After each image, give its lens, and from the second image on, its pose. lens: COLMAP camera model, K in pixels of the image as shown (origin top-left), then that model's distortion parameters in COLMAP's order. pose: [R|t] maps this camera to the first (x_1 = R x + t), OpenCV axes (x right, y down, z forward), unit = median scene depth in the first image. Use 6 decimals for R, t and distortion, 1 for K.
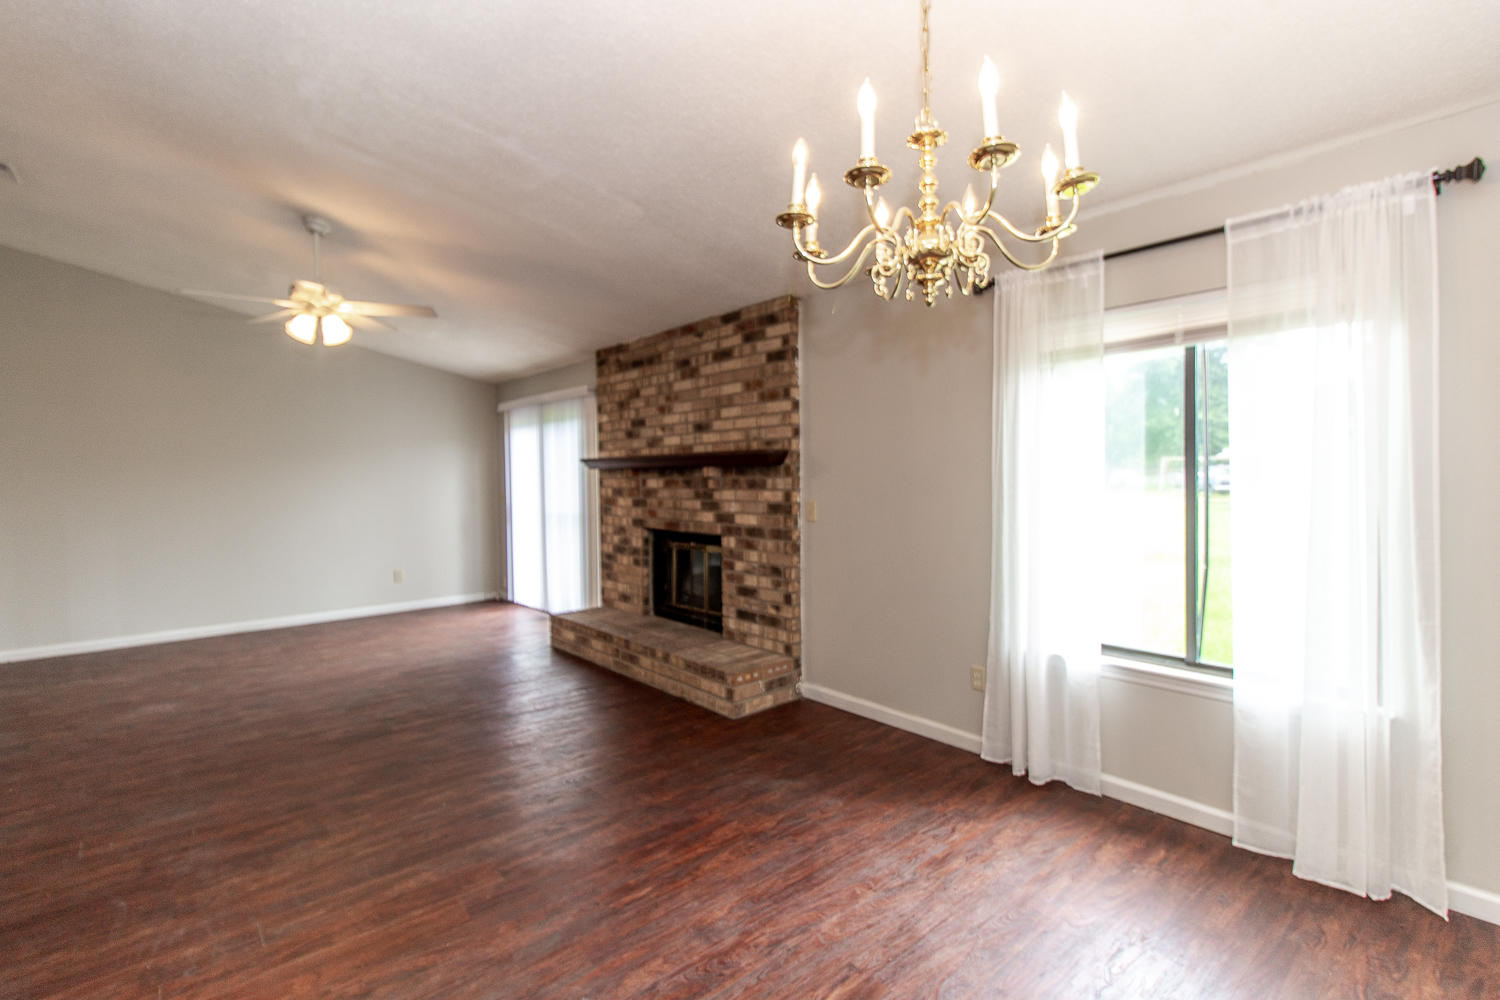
lens RADIAL K [[699.9, 0, 750.7], [0, 699.9, 491.8], [0, 0, 1]] dist [0.005526, 0.000576]
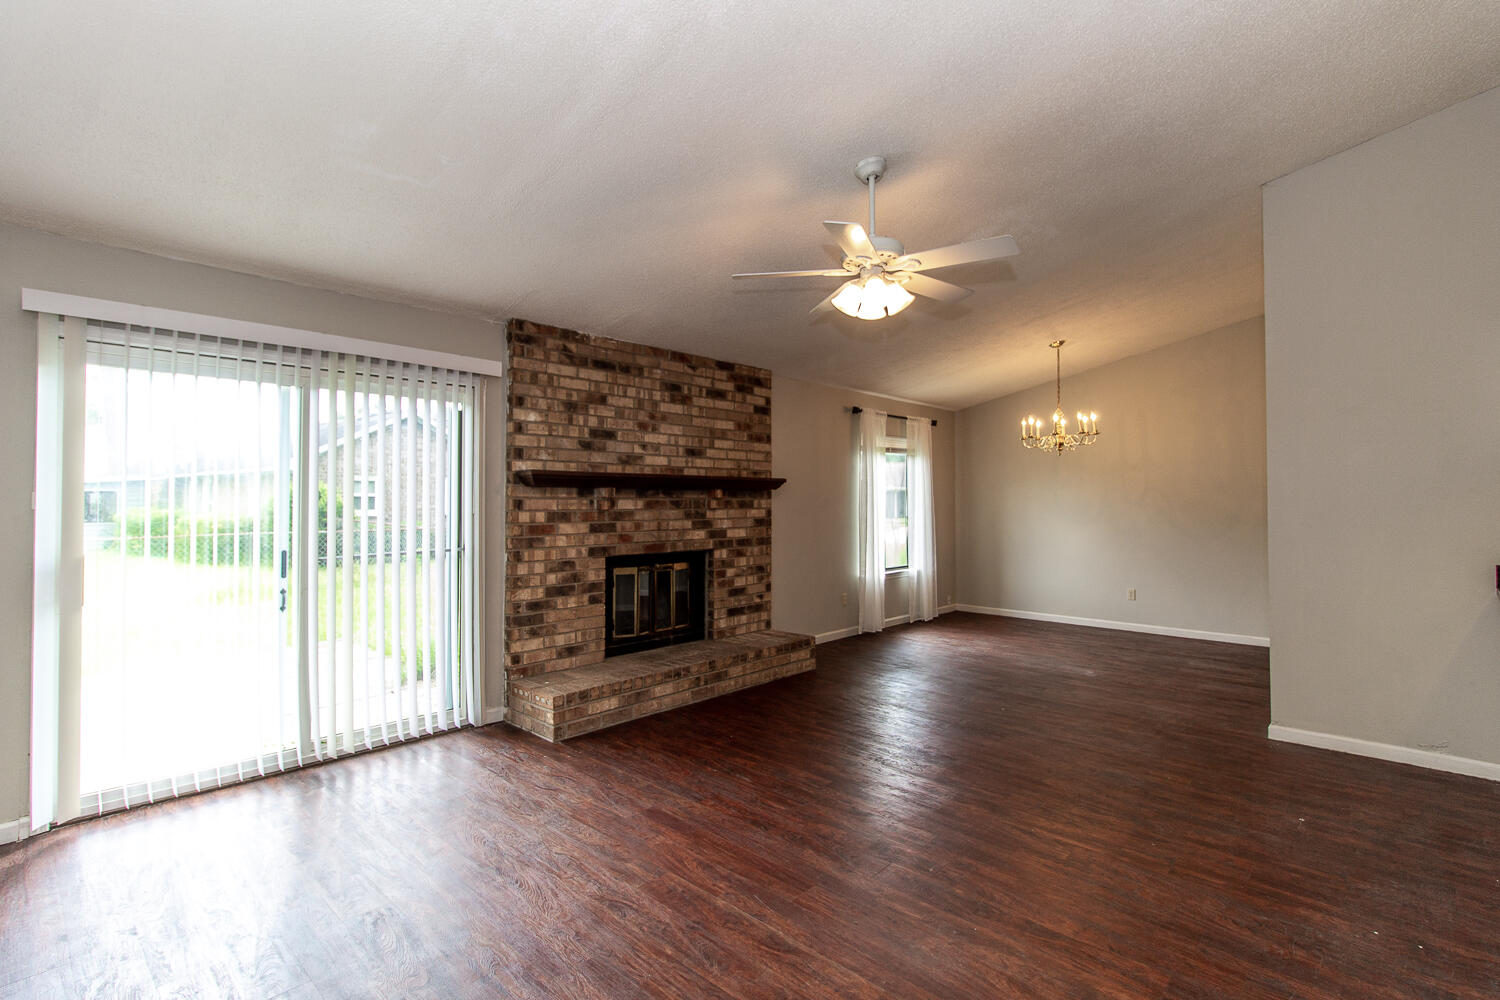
lens RADIAL K [[699.9, 0, 748.3], [0, 699.9, 492.3], [0, 0, 1]] dist [0.005526, 0.000576]
pose [[-0.103548, 0.025359, 0.994301, -1.200989], [0.027904, 0.999356, -0.022582, -0.003656], [-0.994233, 0.025406, -0.104189, 1.071064]]
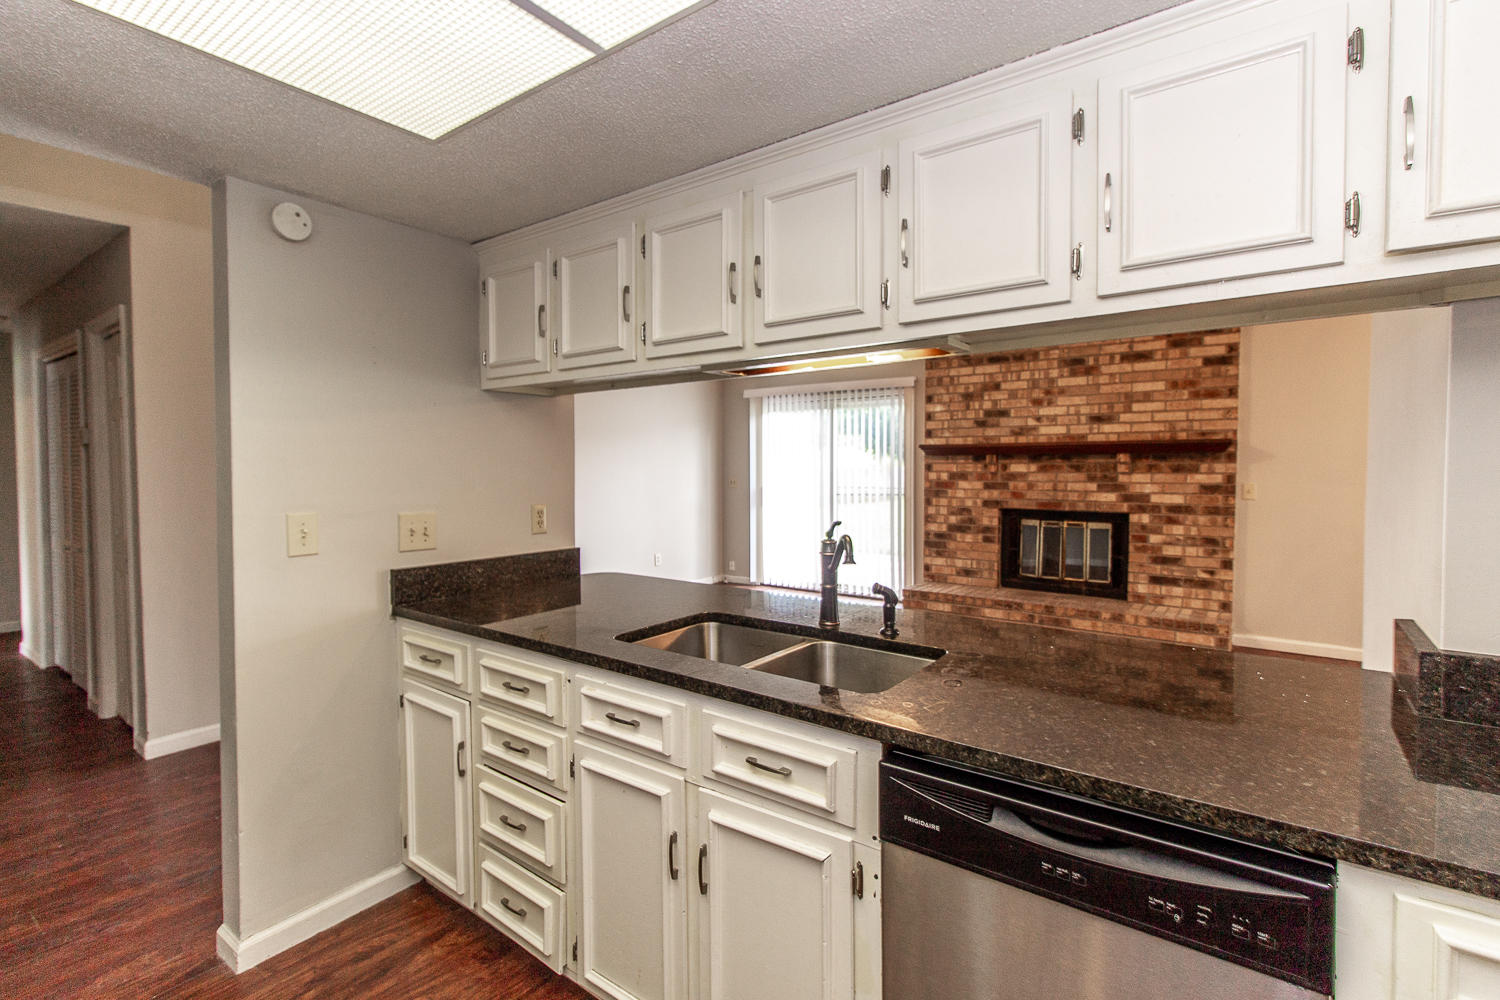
lens RADIAL K [[699.9, 0, 751.1], [0, 699.9, 490.4], [0, 0, 1]] dist [0.005526, 0.000576]
pose [[0.975839, -0.000723, 0.218488, -0.913097], [-0.002044, 0.999921, 0.012437, 0.011985], [-0.218480, -0.012583, 0.975760, 0.006076]]
